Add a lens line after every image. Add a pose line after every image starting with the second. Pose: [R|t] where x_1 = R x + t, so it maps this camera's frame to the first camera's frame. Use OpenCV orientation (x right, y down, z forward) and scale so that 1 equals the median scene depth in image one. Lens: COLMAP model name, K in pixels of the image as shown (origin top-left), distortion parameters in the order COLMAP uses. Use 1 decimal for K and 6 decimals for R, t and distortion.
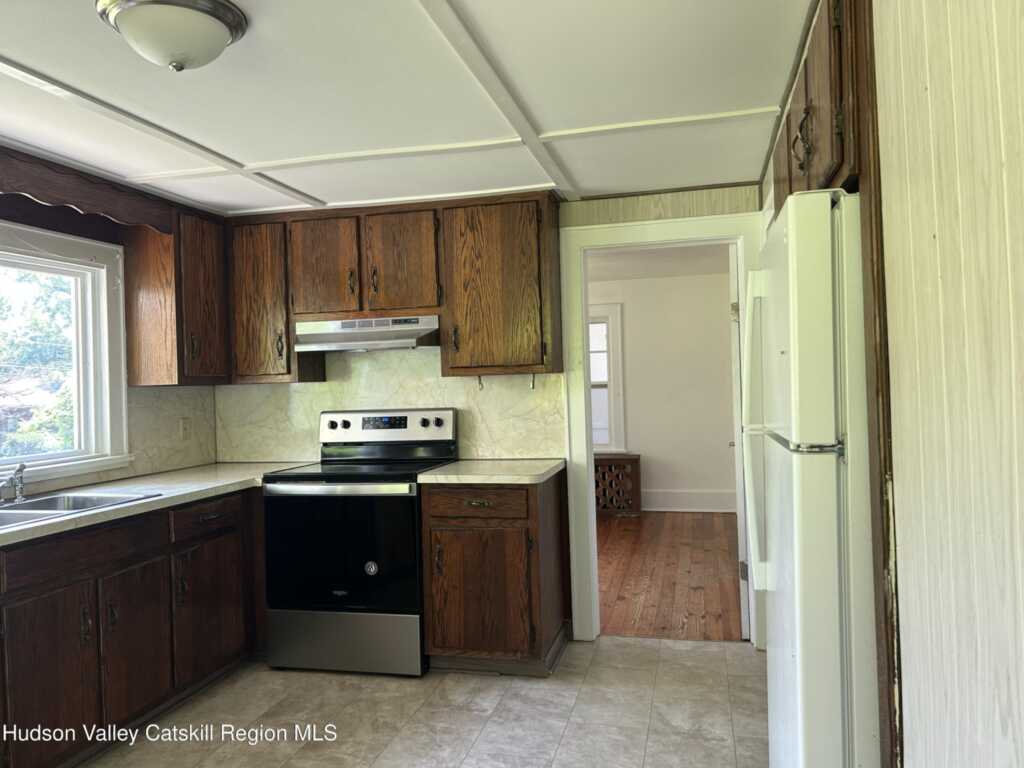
lens RADIAL K [[767.3, 0, 512.0], [0, 767.3, 384.0], [0, 0, 1]] dist [0.001166, -0.004265]
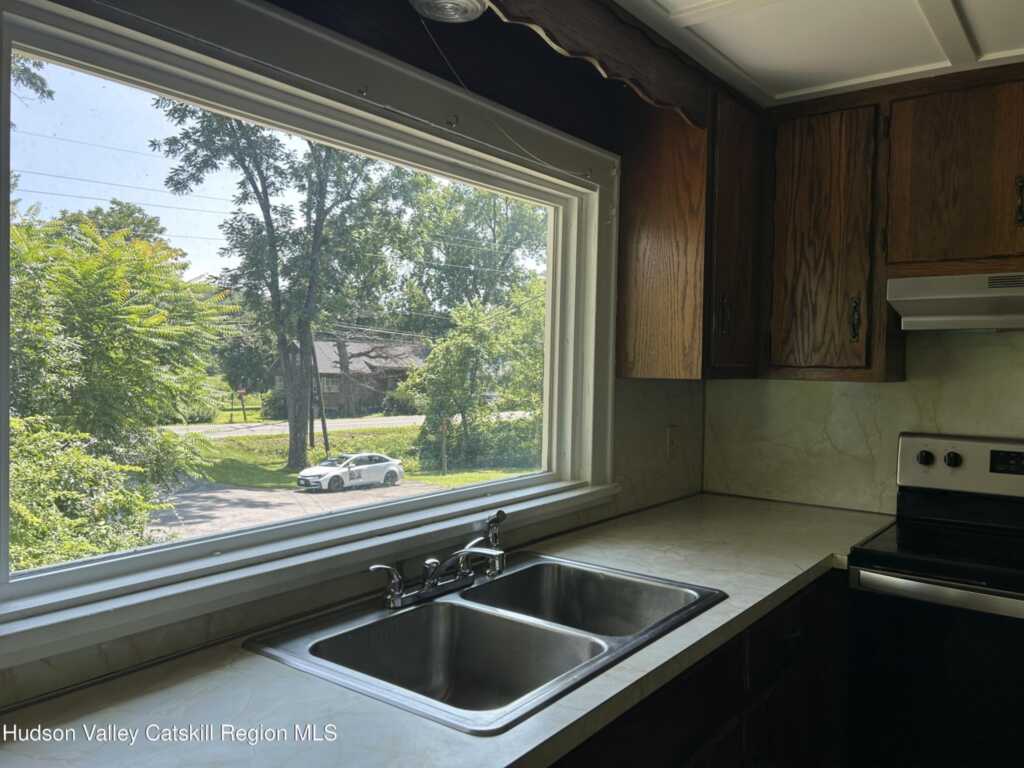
lens RADIAL K [[798.7, 0, 510.5], [0, 798.7, 389.2], [0, 0, 1]] dist [0.008030, -0.008343]
pose [[0.906761, 0.059522, -0.417422, -0.301336], [-0.045253, 0.998006, 0.044008, -0.012219], [0.419209, -0.021015, 0.907646, 0.356619]]
